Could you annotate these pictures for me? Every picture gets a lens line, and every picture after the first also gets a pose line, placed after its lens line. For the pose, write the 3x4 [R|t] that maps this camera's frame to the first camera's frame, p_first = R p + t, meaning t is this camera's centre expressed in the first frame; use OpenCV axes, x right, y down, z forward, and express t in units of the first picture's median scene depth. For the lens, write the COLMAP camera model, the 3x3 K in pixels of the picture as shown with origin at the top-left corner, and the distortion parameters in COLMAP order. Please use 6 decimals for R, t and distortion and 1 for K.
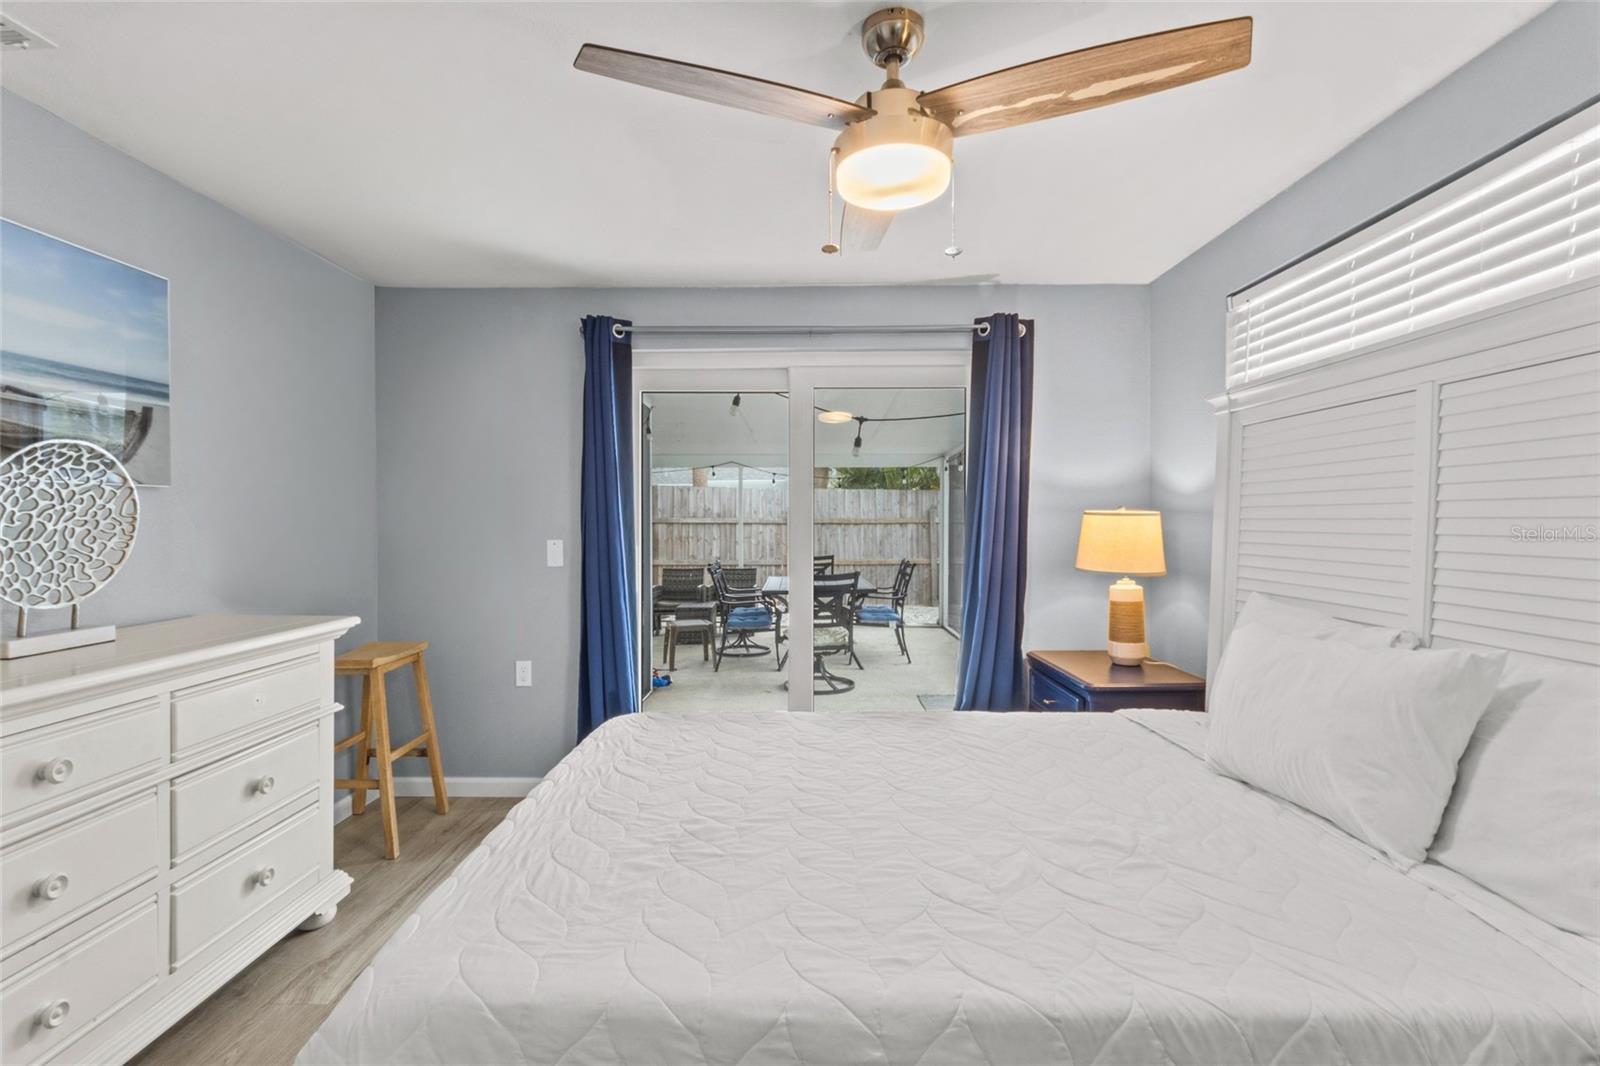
lens RADIAL K [[738.3, 0, 796.0], [0, 738.3, 535.4], [0, 0, 1]] dist [0.002107, -0.000093]
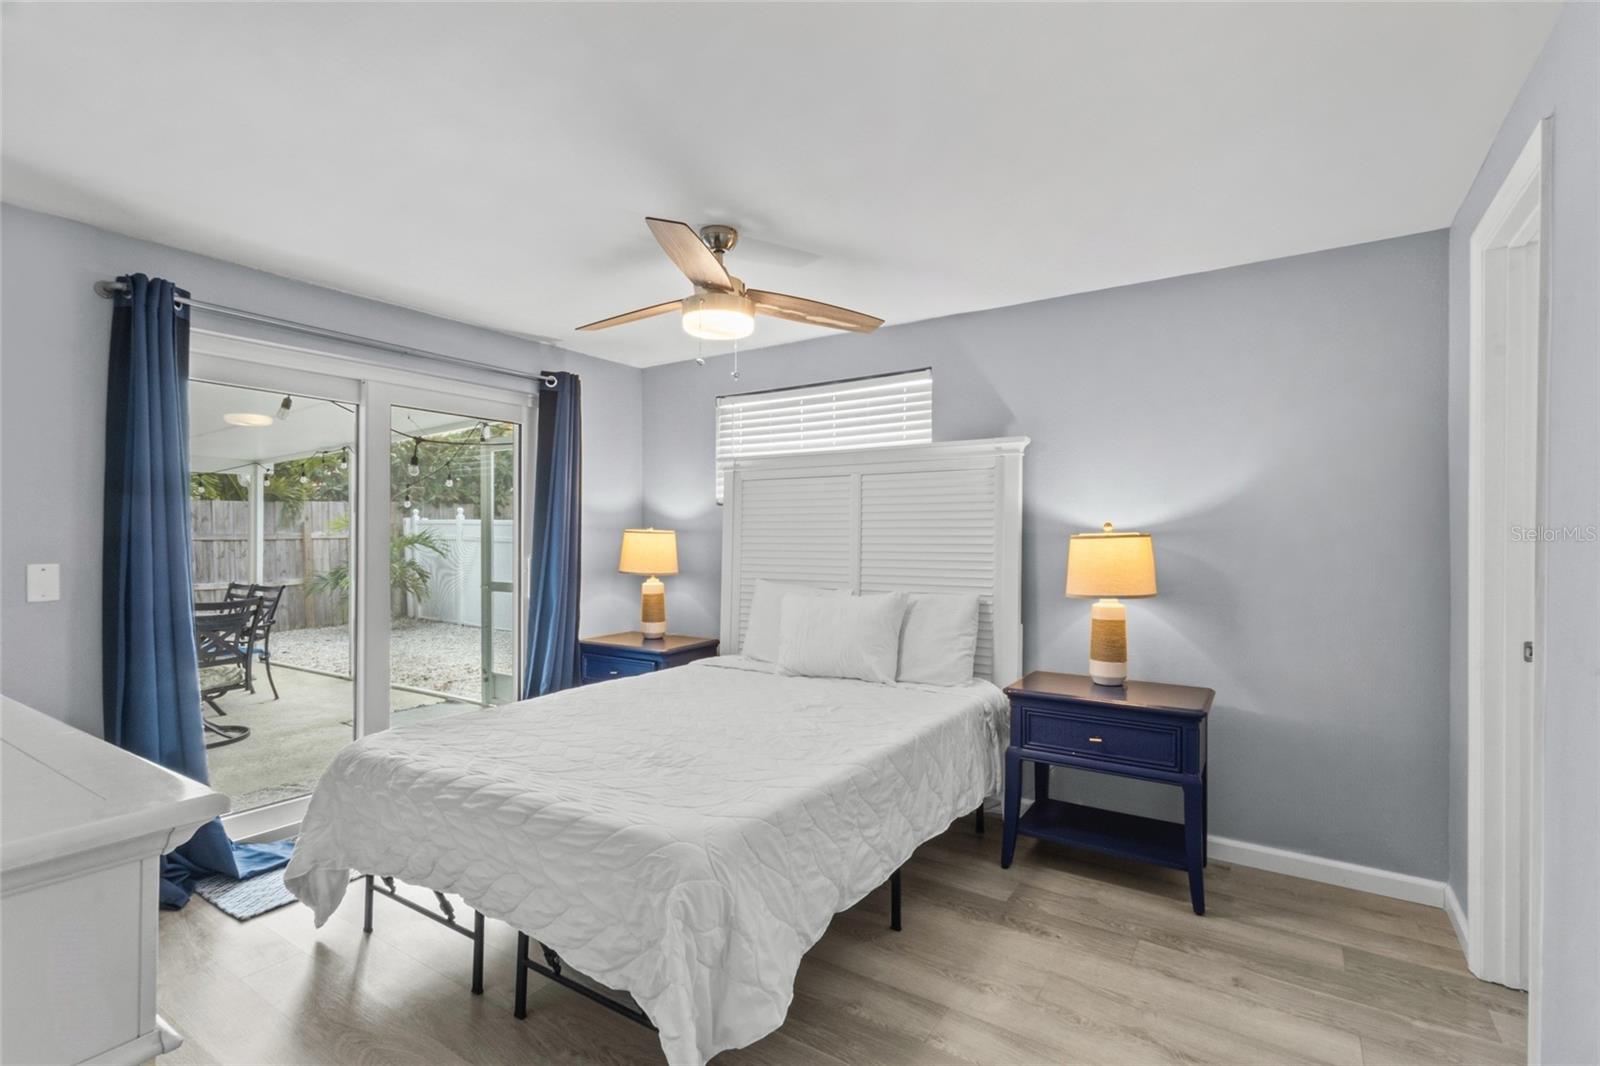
lens RADIAL K [[738.3, 0, 798.2], [0, 738.3, 536.4], [0, 0, 1]] dist [0.002107, -0.000093]
pose [[0.533338, 0.000788, 0.845902, -0.609549], [0.017902, 0.999765, -0.012219, 0.001104], [-0.845713, 0.021660, 0.533198, 0.001772]]
